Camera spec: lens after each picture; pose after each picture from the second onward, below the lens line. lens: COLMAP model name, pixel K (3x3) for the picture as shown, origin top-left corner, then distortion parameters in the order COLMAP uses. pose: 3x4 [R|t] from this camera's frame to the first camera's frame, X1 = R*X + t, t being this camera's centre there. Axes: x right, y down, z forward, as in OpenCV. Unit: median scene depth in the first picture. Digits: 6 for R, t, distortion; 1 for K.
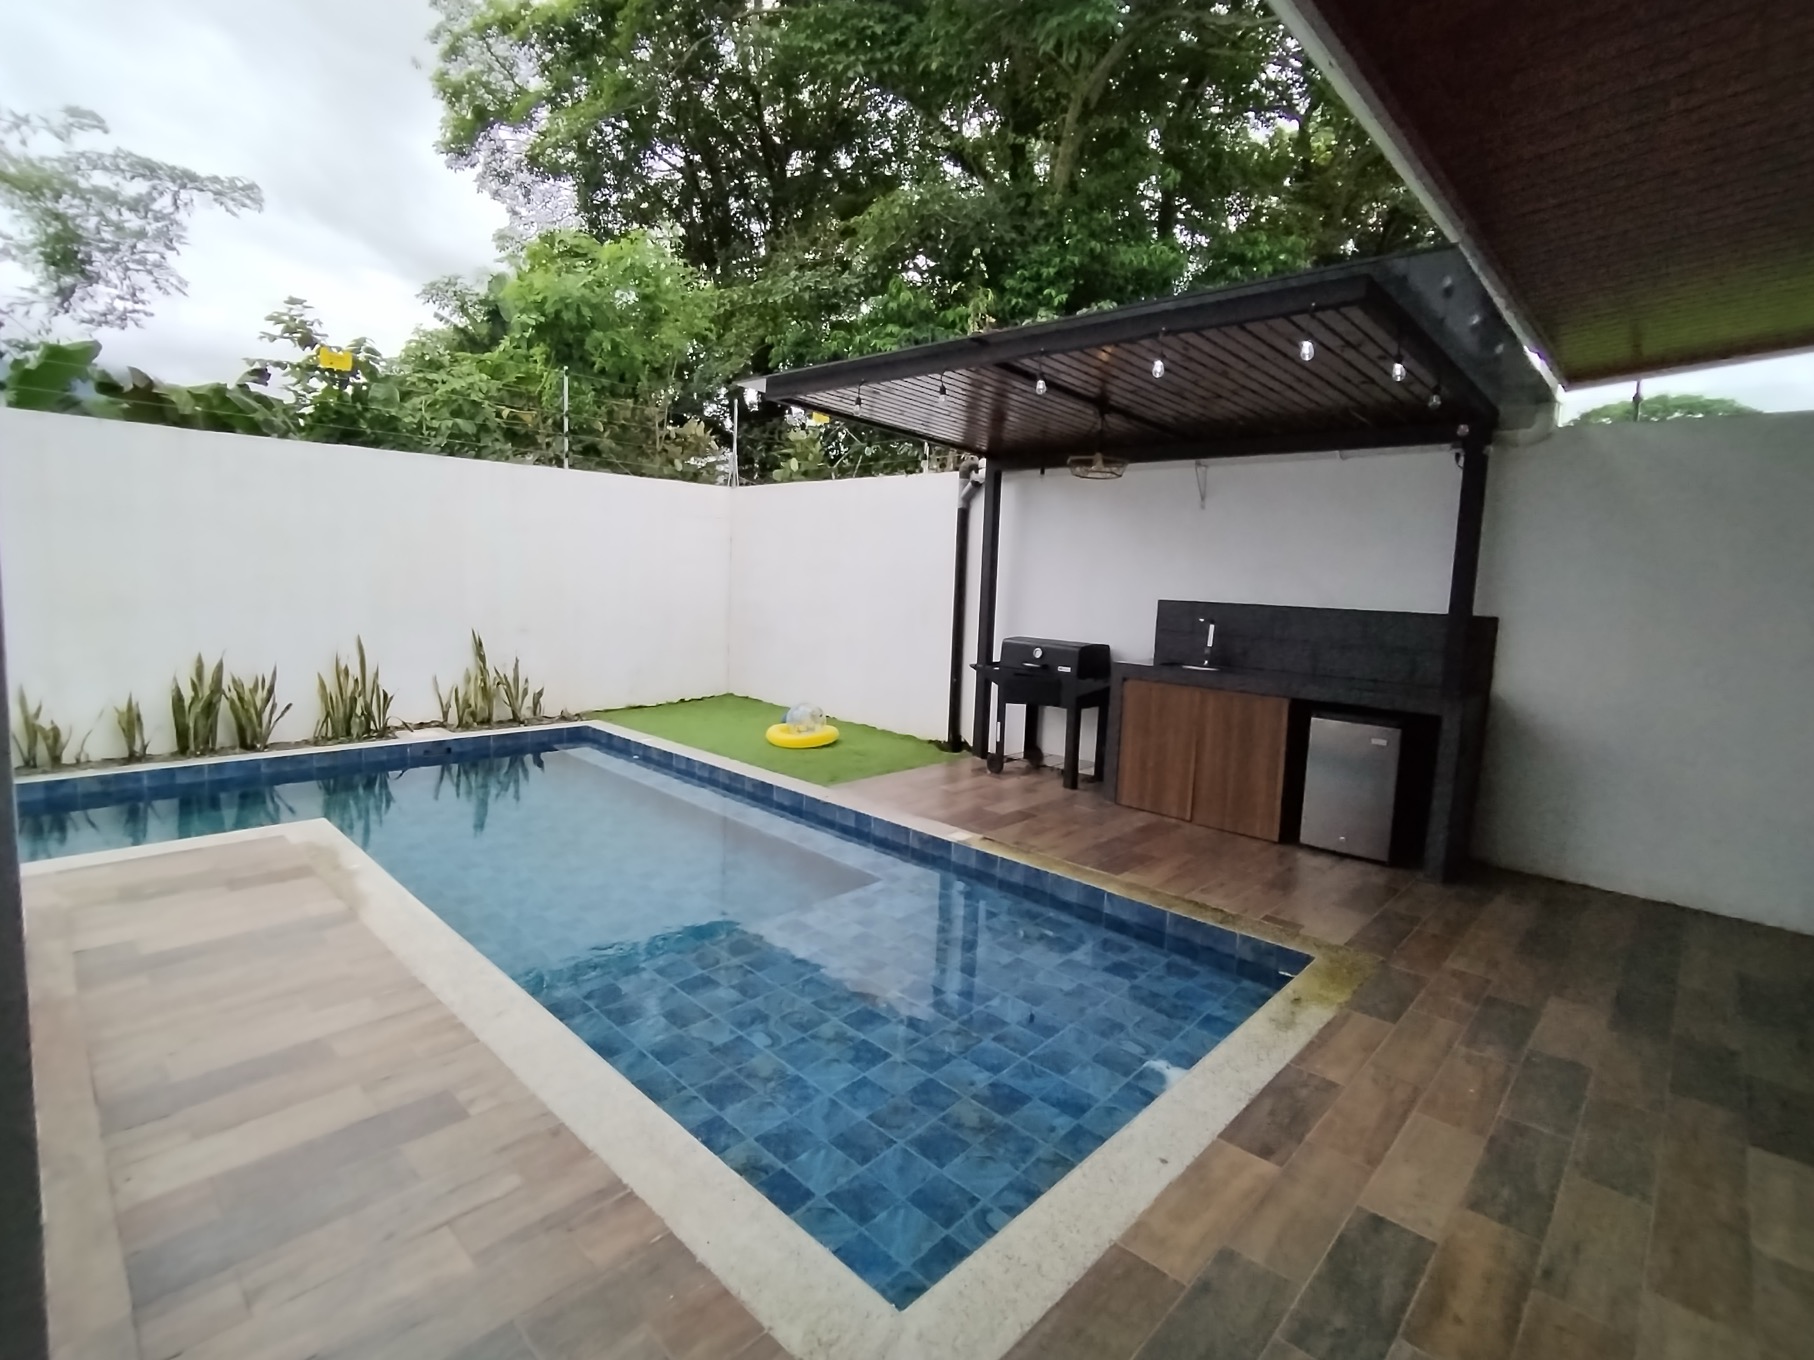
lens RADIAL K [[864.2, 0, 890.3], [0, 864.2, 670.3], [0, 0, 1]] dist [-0.011280, -0.000704]
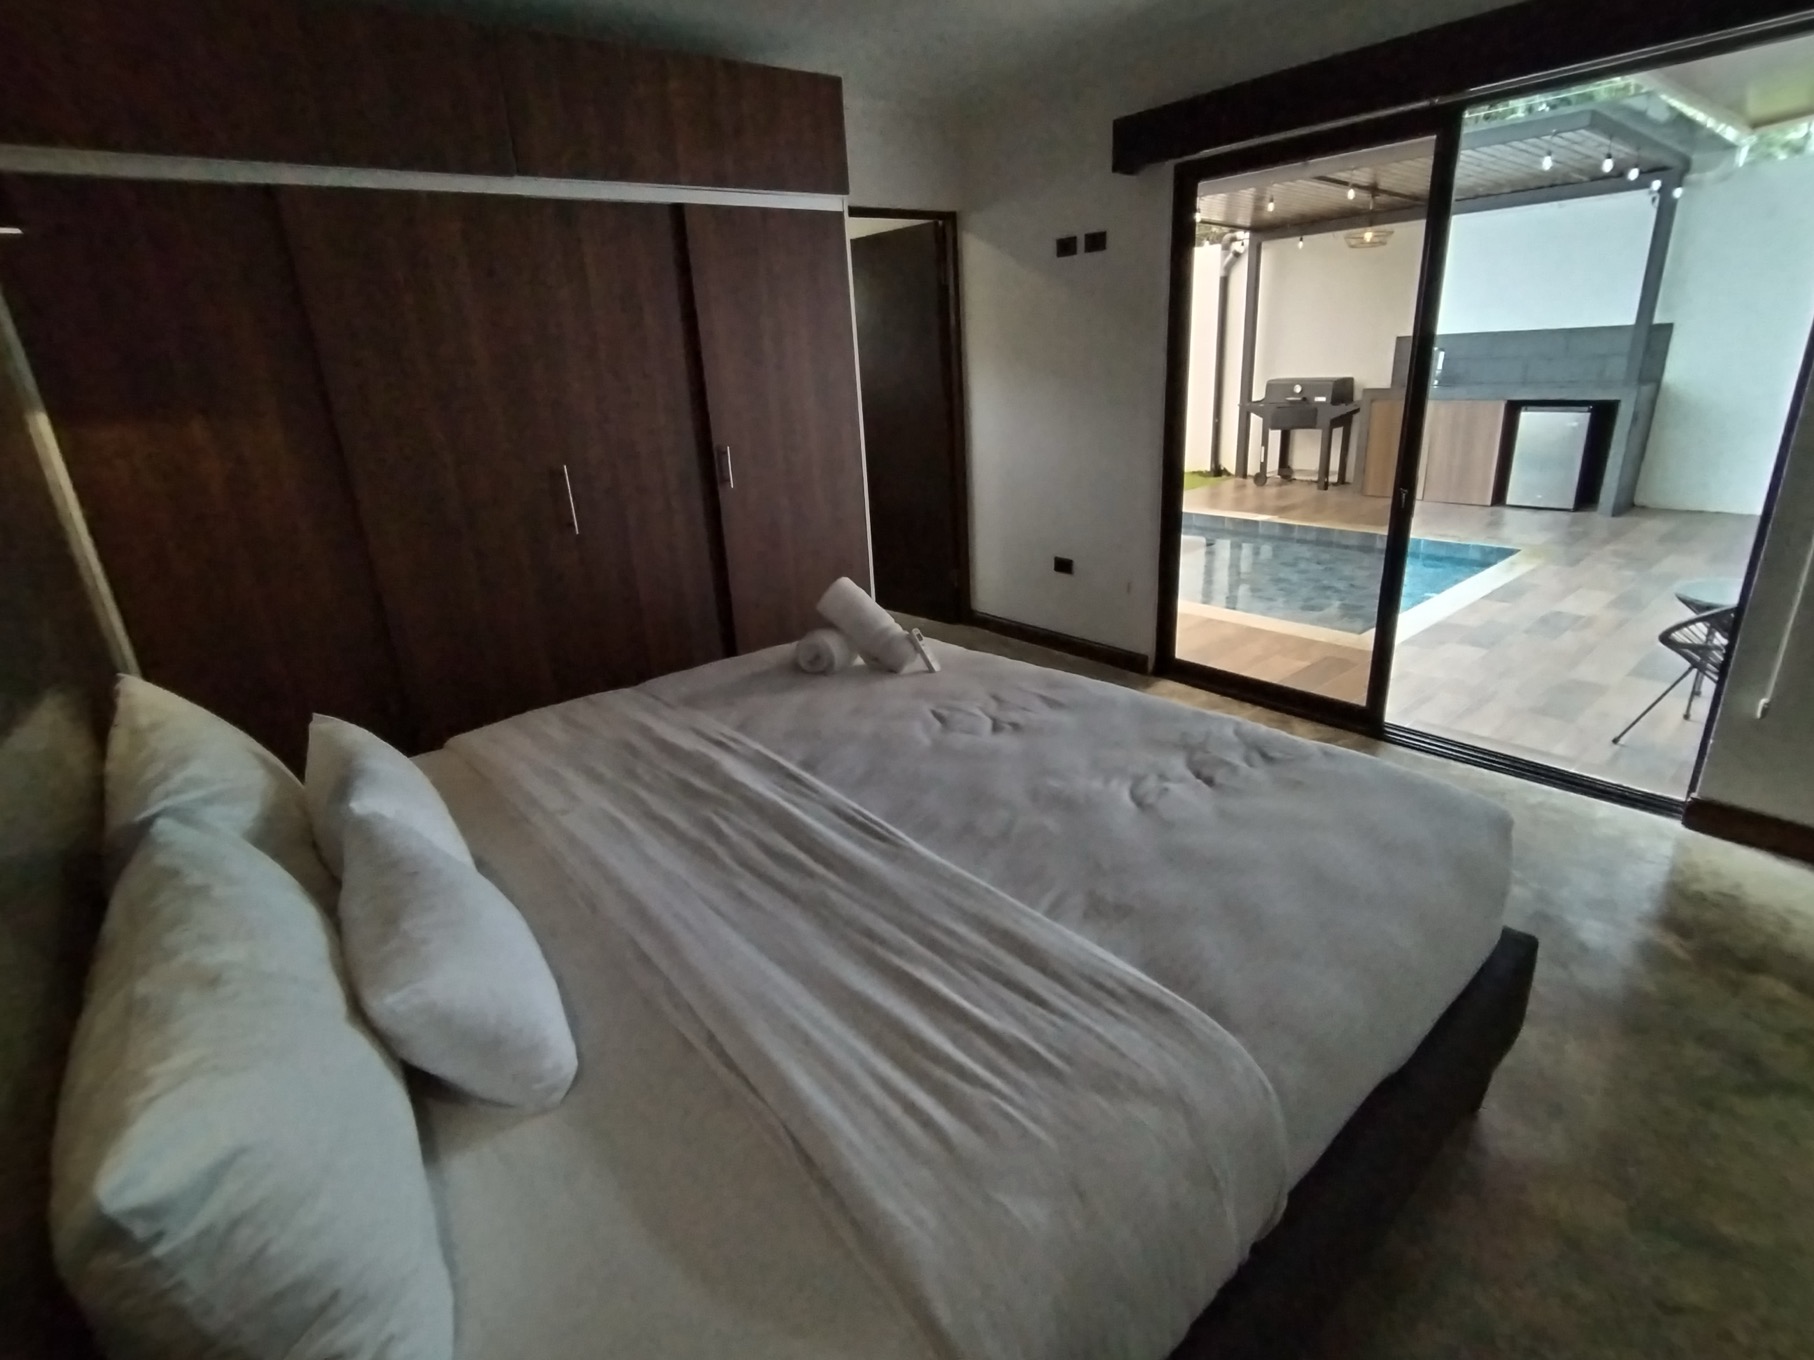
lens RADIAL K [[886.7, 0, 925.1], [0, 886.7, 668.2], [0, 0, 1]] dist [-0.001006, 0.000961]
pose [[0.992035, -0.058377, -0.111622, -0.301841], [0.082431, 0.970907, 0.224823, 0.048536], [0.095250, -0.232233, 0.967985, -0.523280]]
